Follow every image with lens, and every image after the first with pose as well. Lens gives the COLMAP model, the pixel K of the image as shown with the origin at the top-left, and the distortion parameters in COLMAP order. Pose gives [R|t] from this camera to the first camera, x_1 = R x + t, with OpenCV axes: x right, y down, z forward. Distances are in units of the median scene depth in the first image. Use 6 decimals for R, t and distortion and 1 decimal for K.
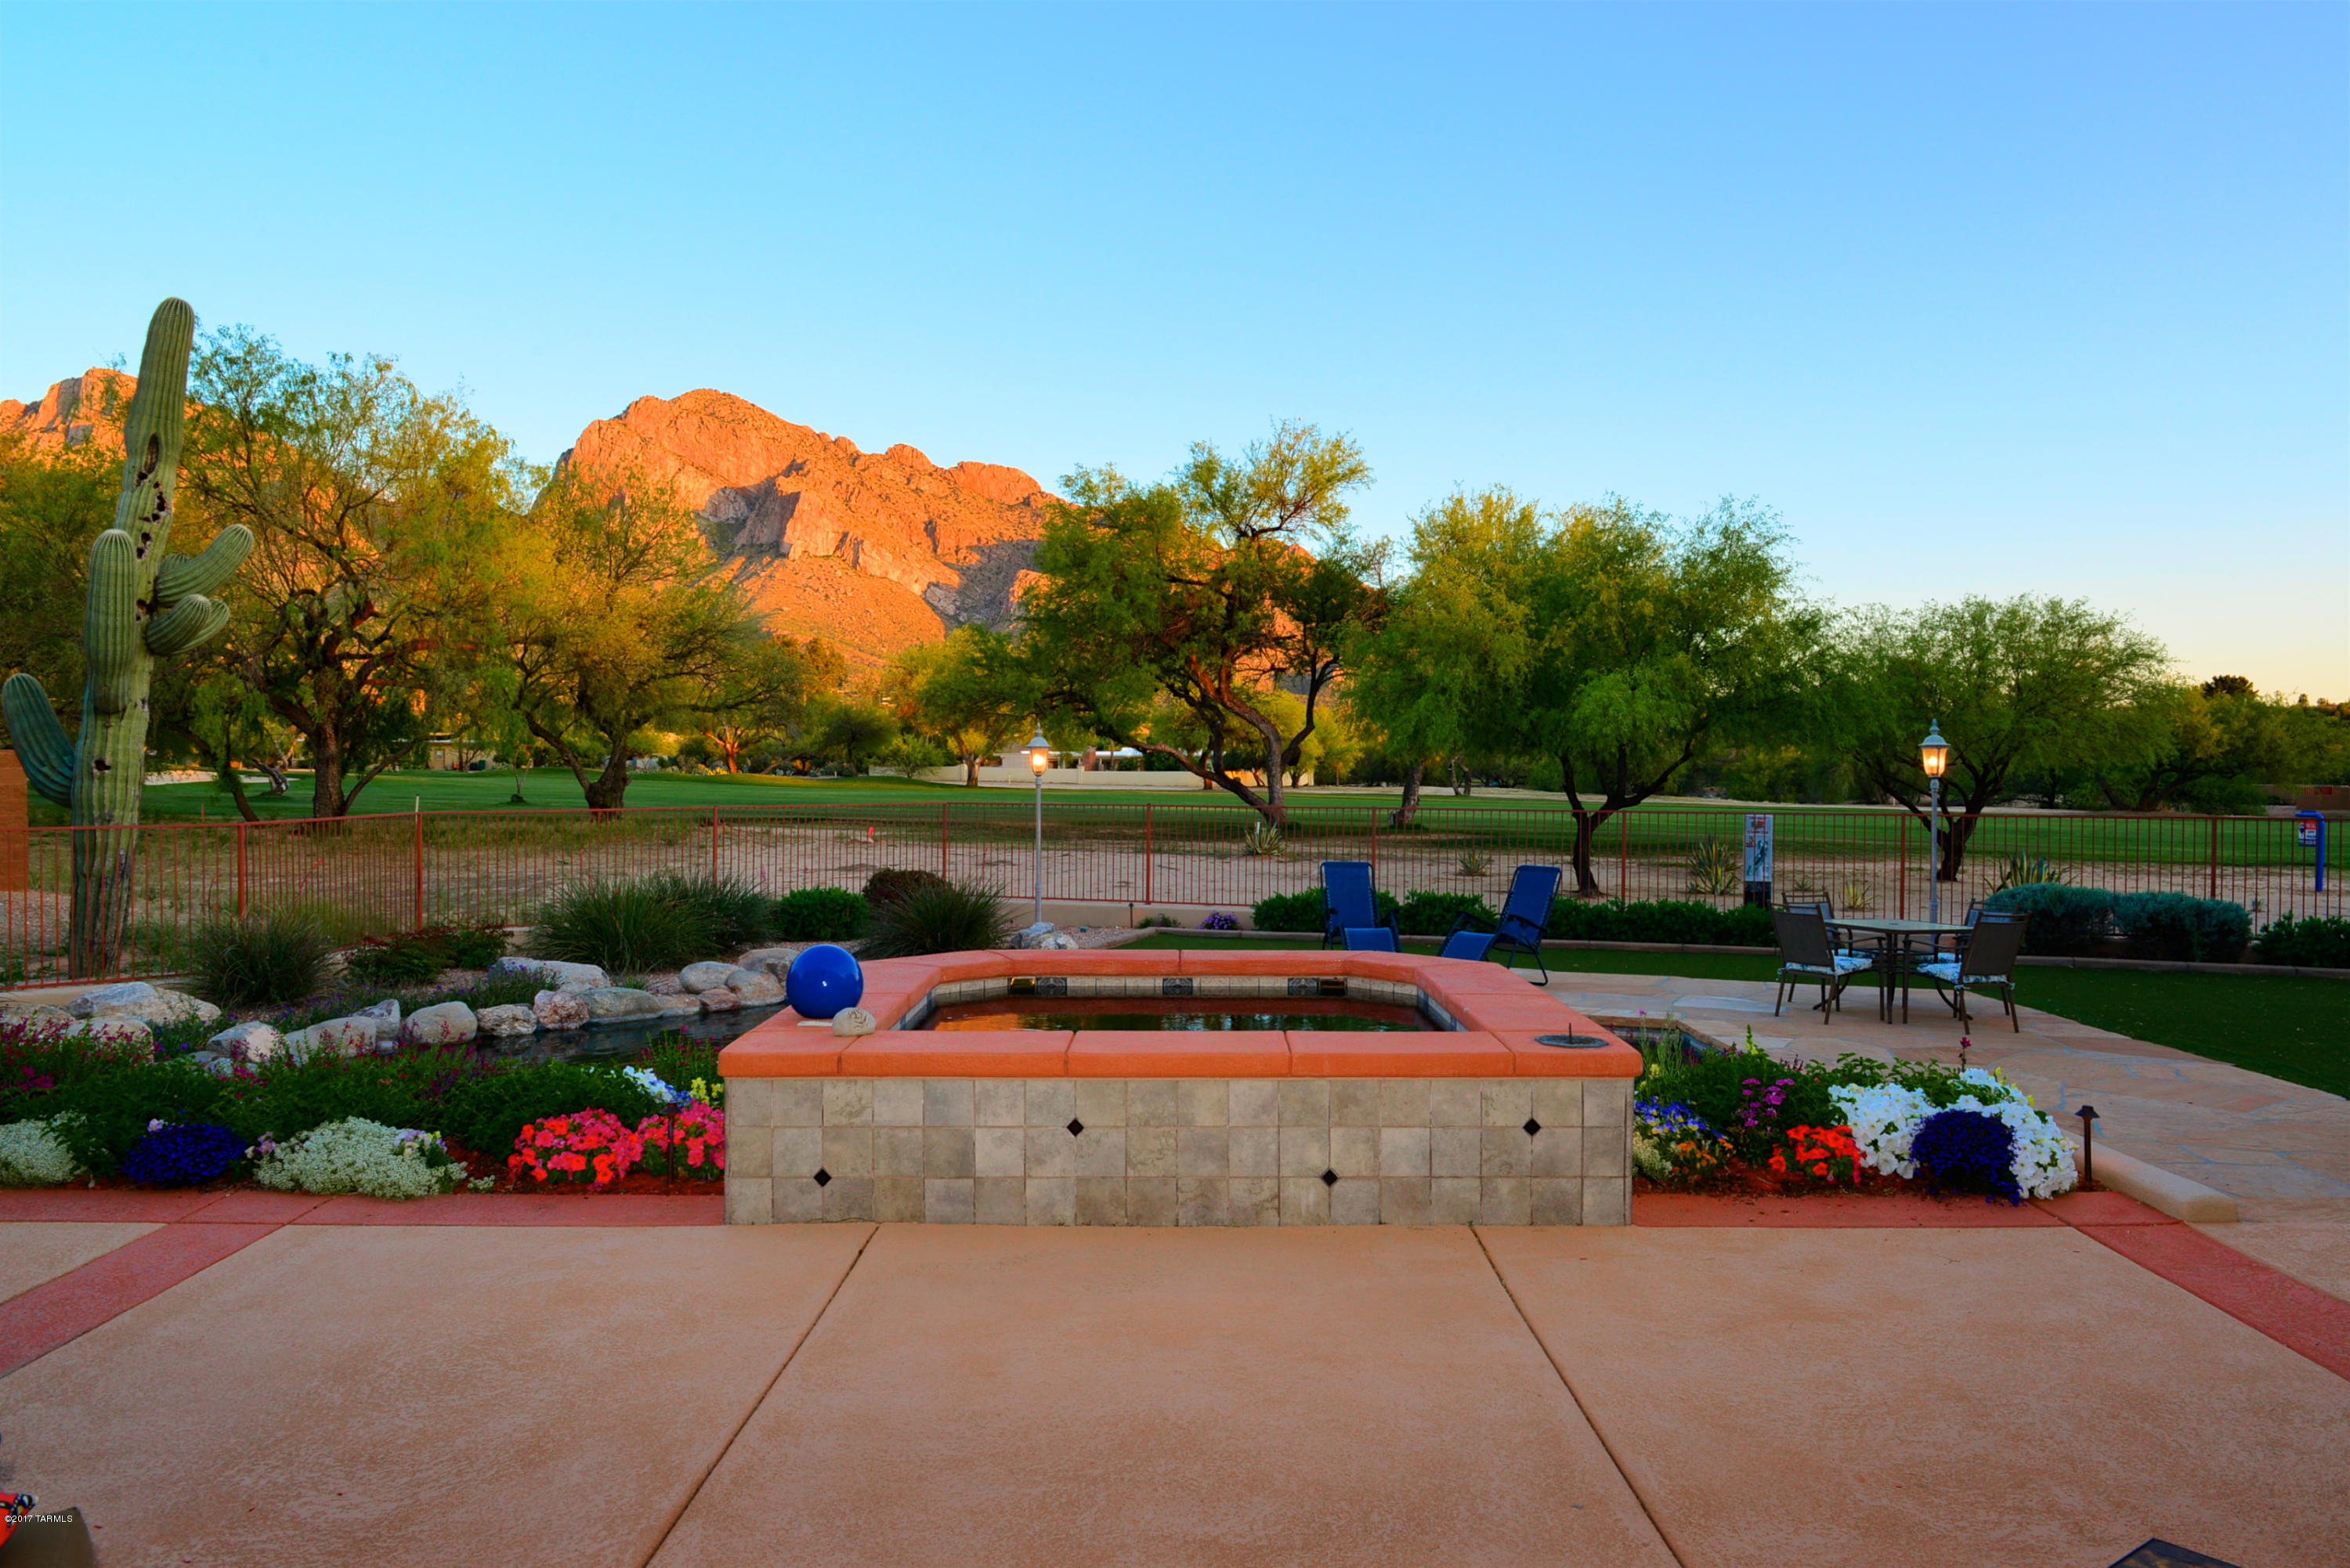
lens RADIAL K [[1612.8, 0, 1194.2], [0, 1612.8, 780.3], [0, 0, 1]] dist [0.001165, -0.029887]
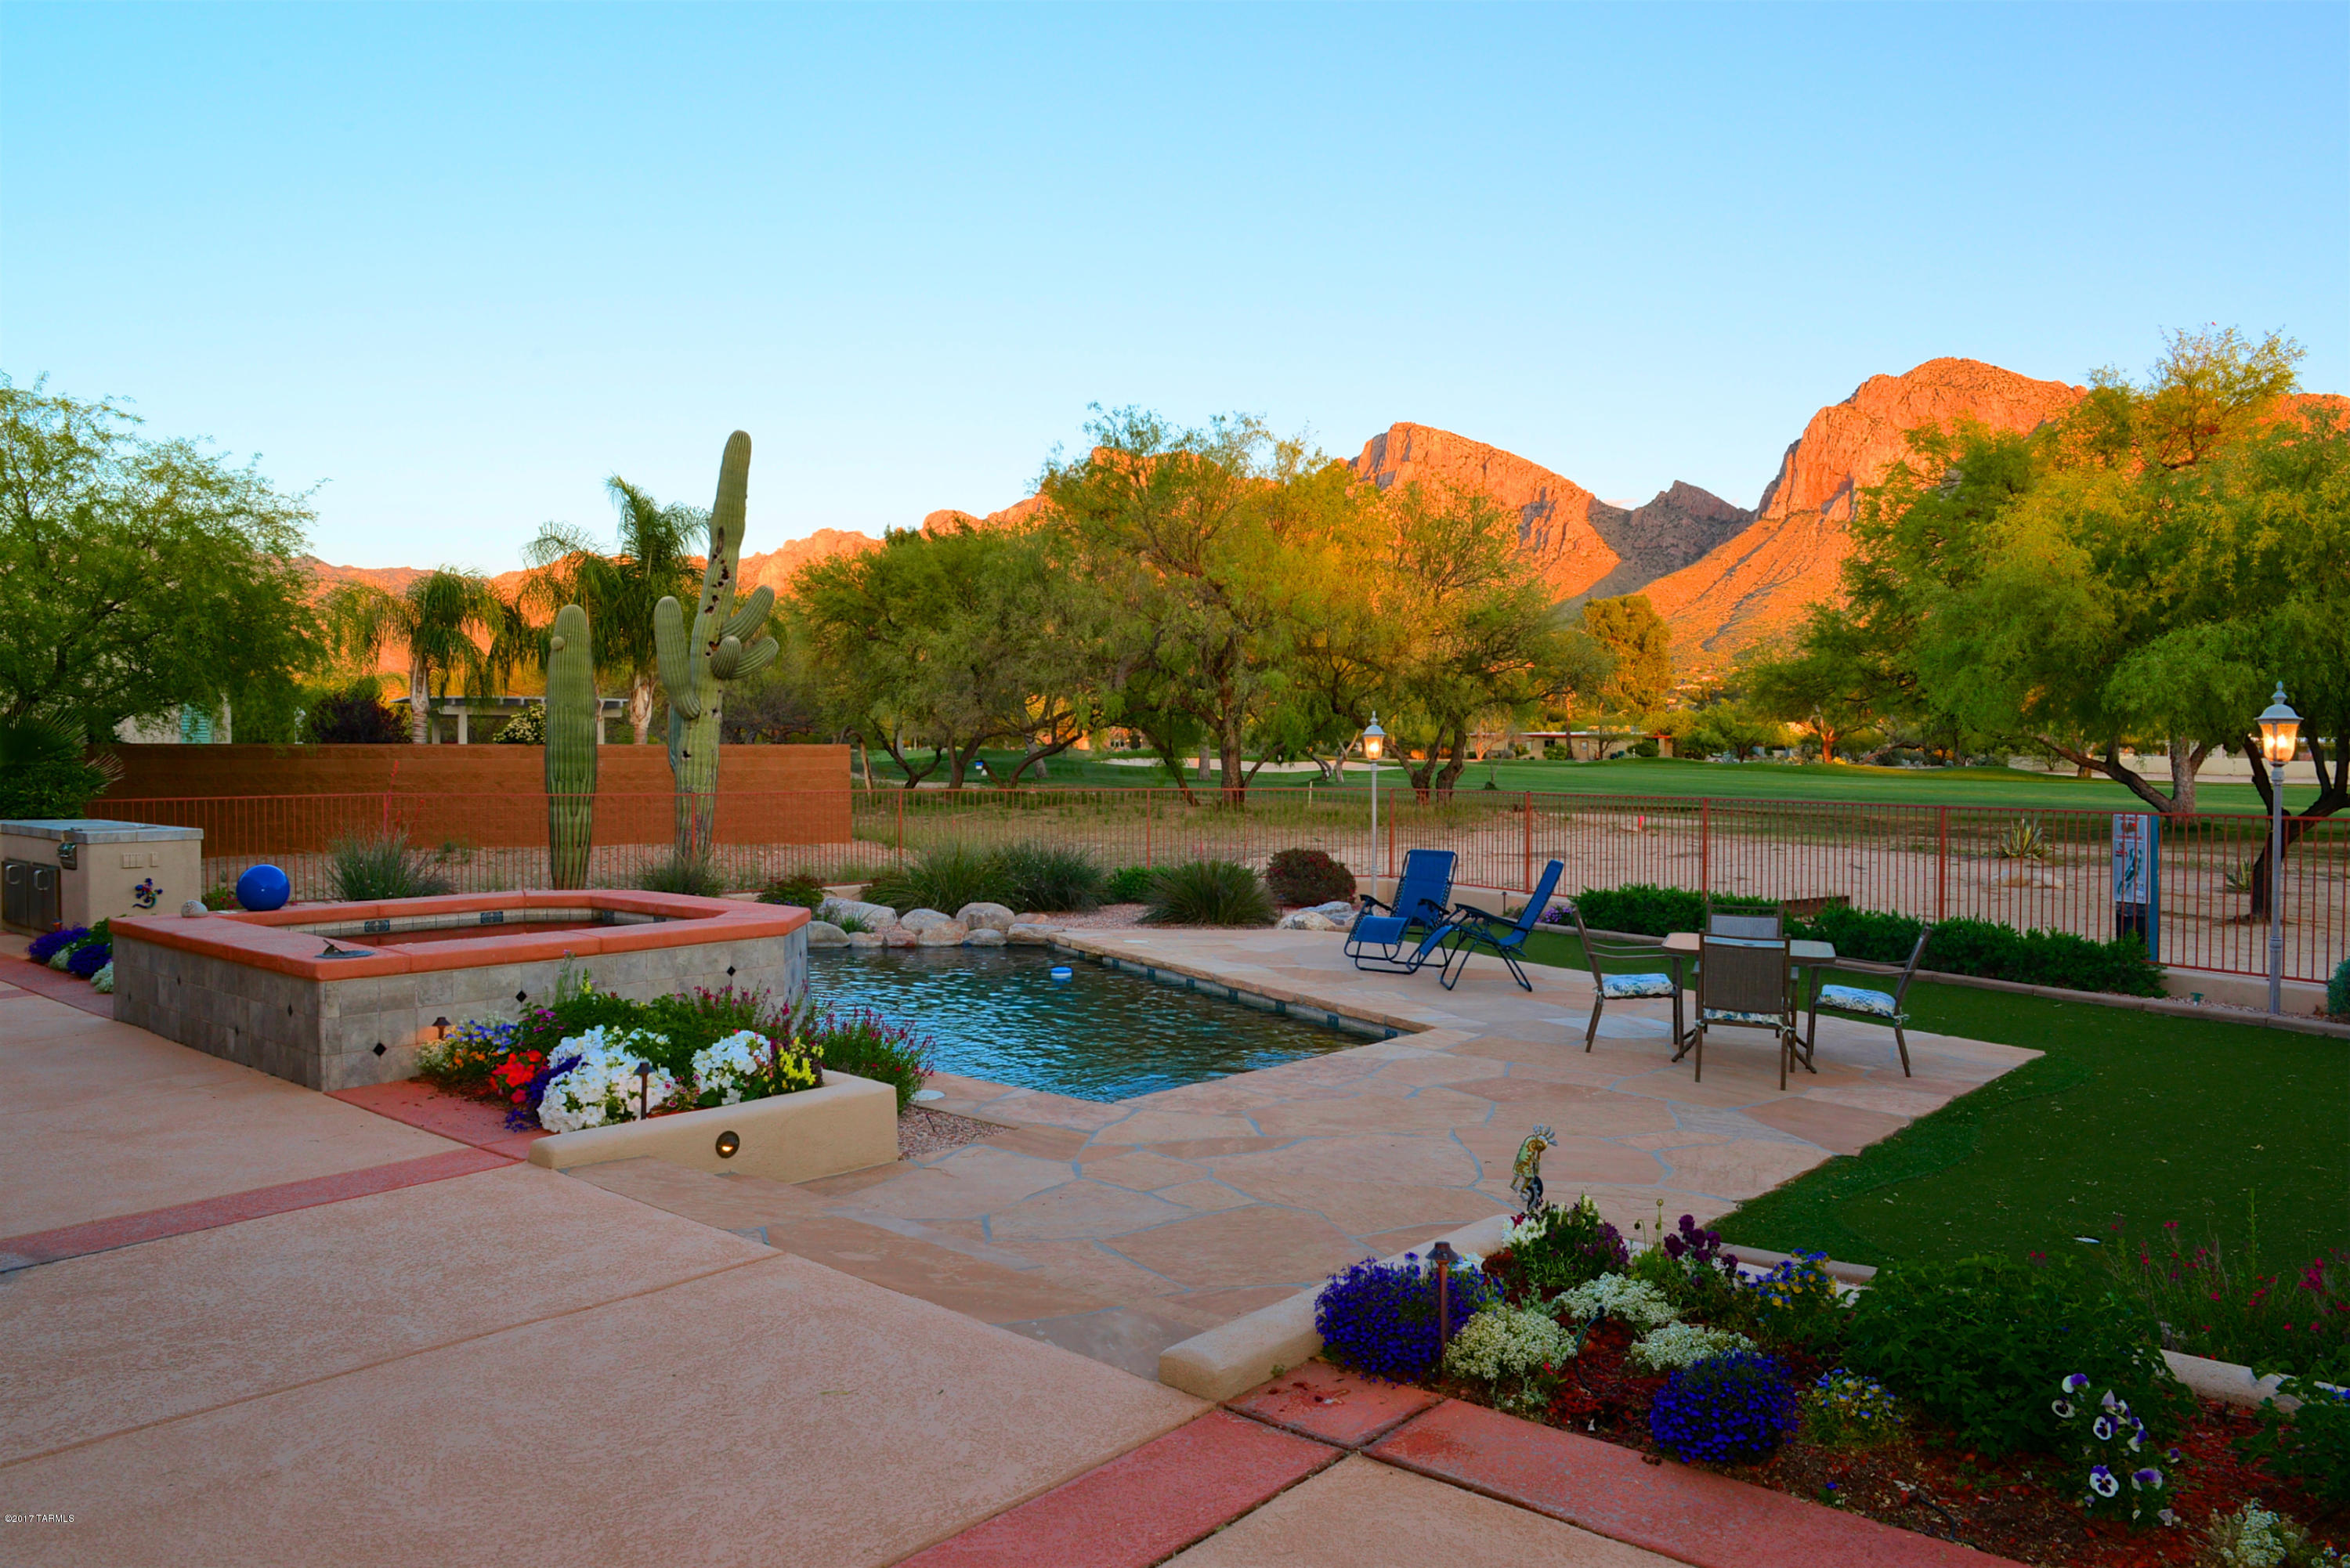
lens RADIAL K [[1612.8, 0, 1194.2], [0, 1612.8, 780.3], [0, 0, 1]] dist [0.001165, -0.029887]
pose [[0.752675, 0.007473, -0.658349, 0.289767], [-0.003578, 0.999967, 0.007260, 0.000909], [0.658382, -0.003109, 0.752678, 0.081097]]
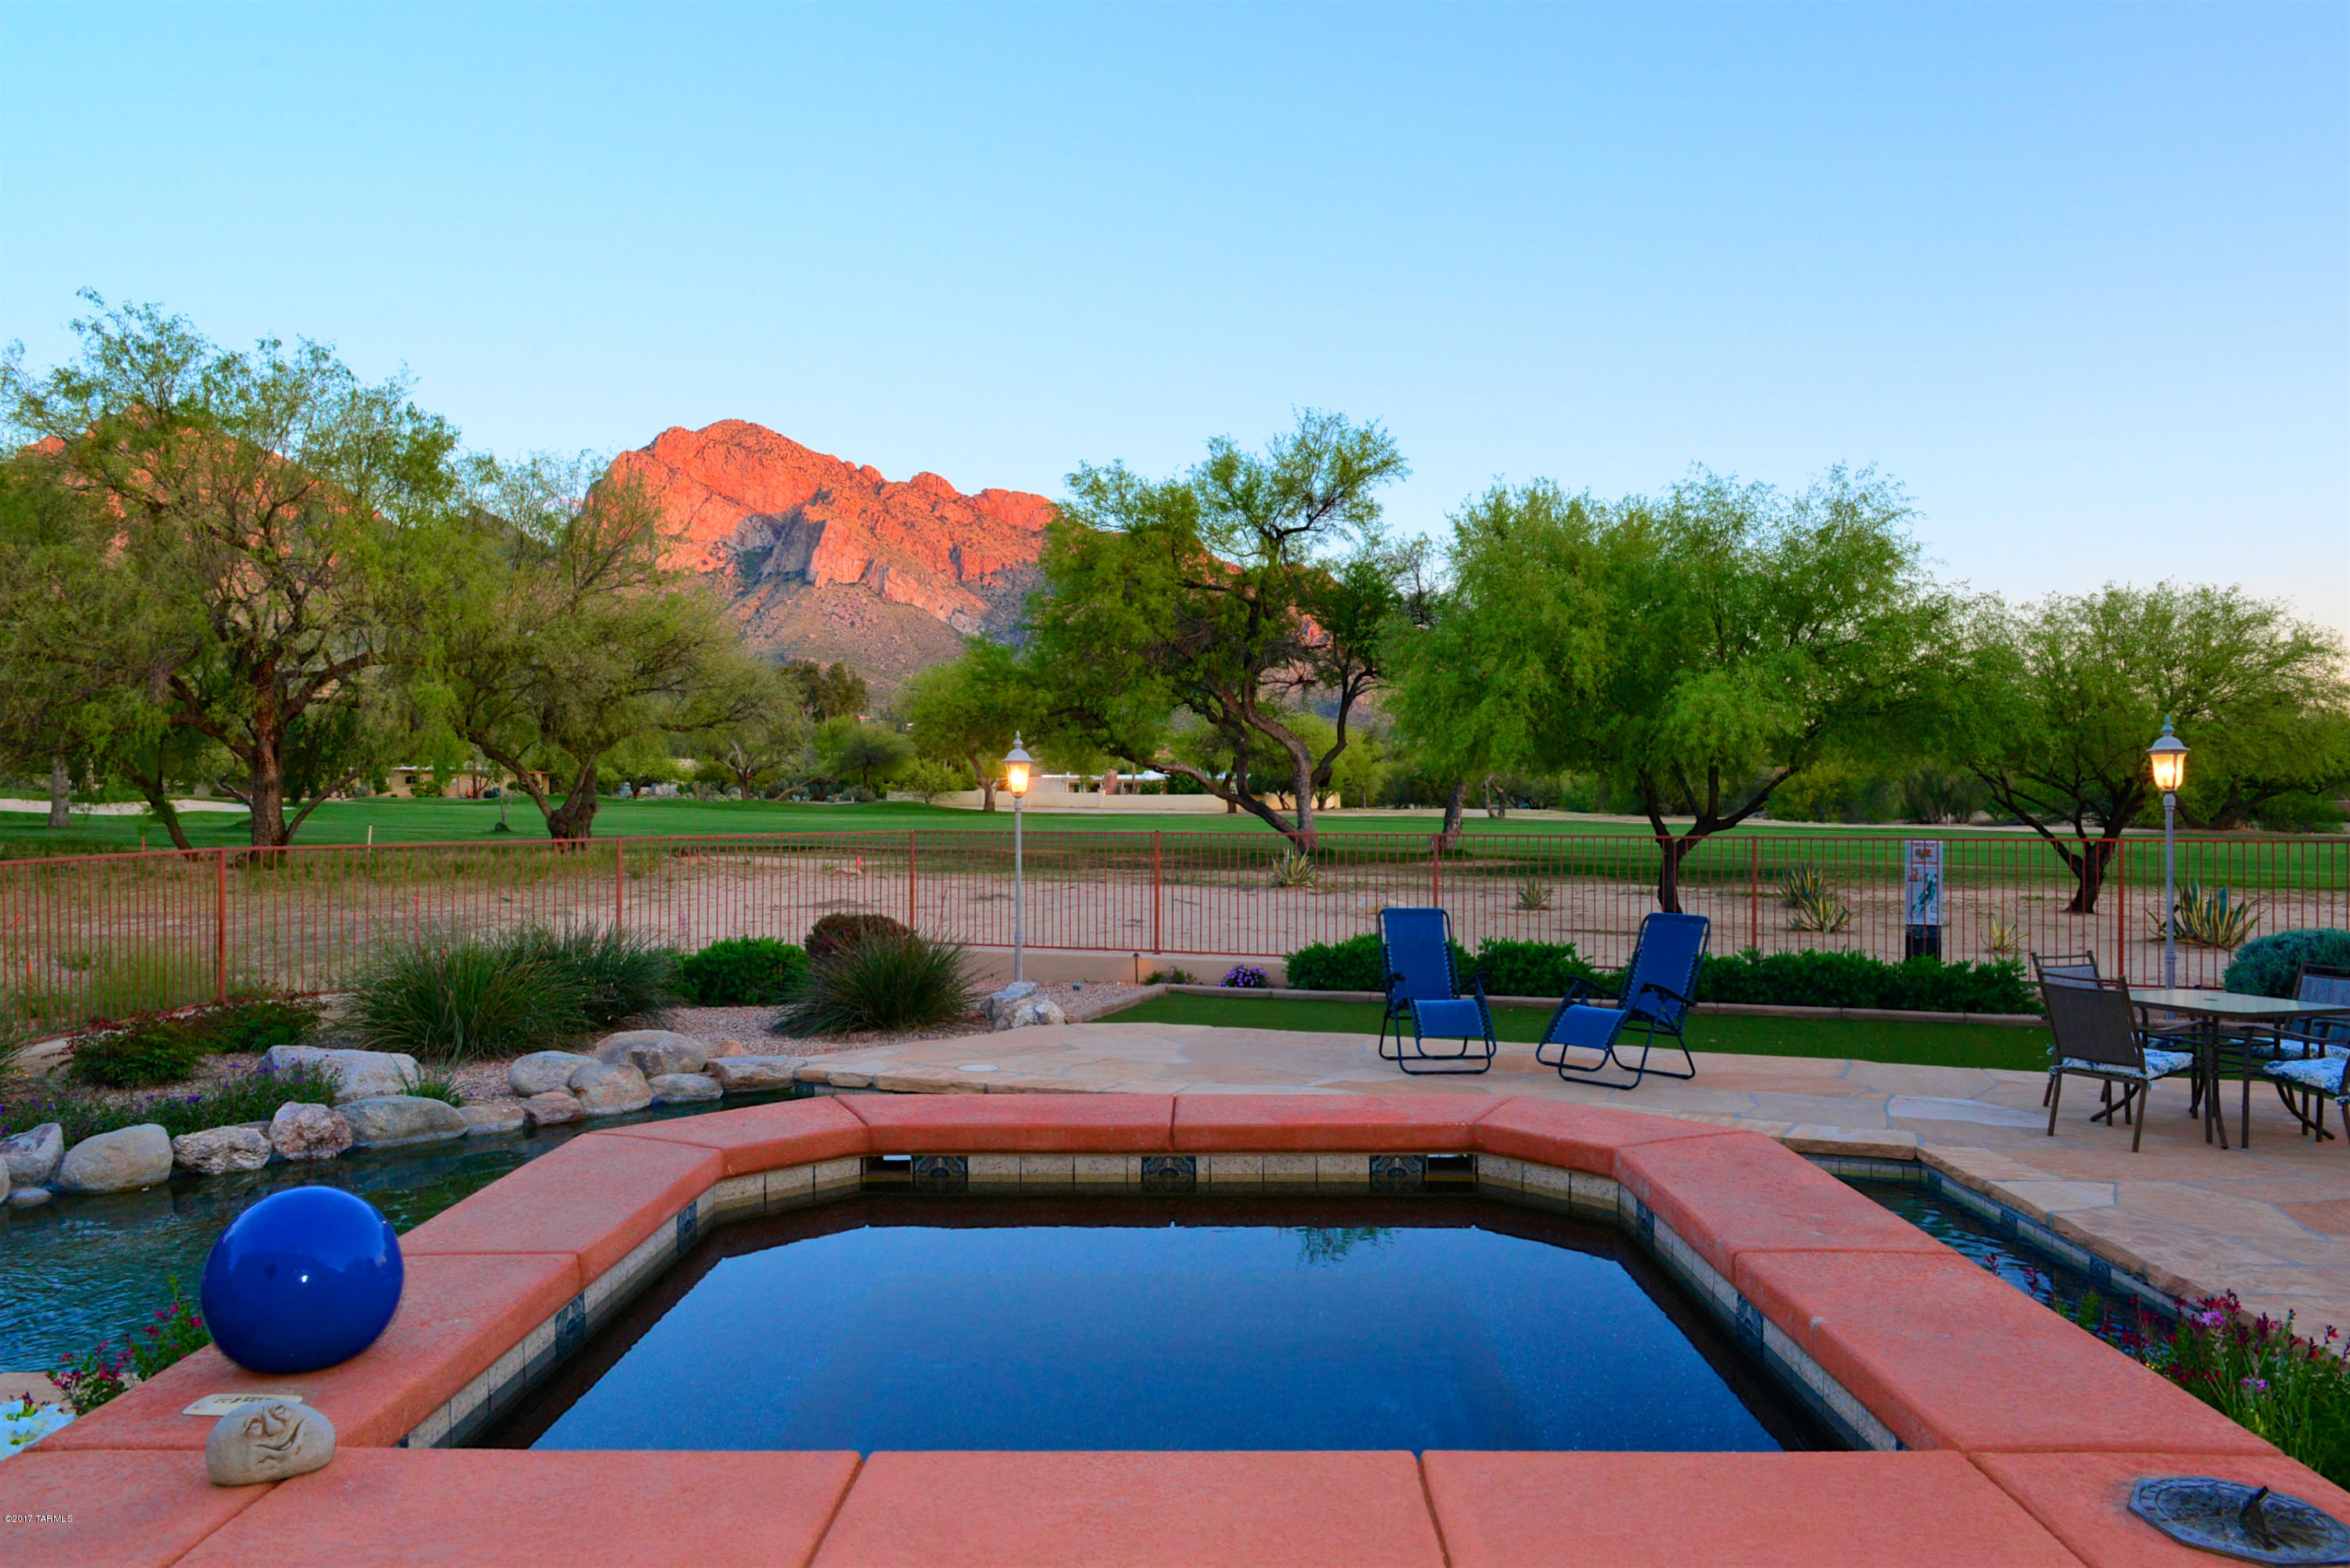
lens RADIAL K [[1612.8, 0, 1194.2], [0, 1612.8, 780.3], [0, 0, 1]] dist [0.001165, -0.029887]
pose [[0.999870, -0.006574, -0.014726, 0.001848], [0.006359, 0.999873, -0.014612, 0.000611], [0.014820, 0.014517, 0.999785, 0.114569]]
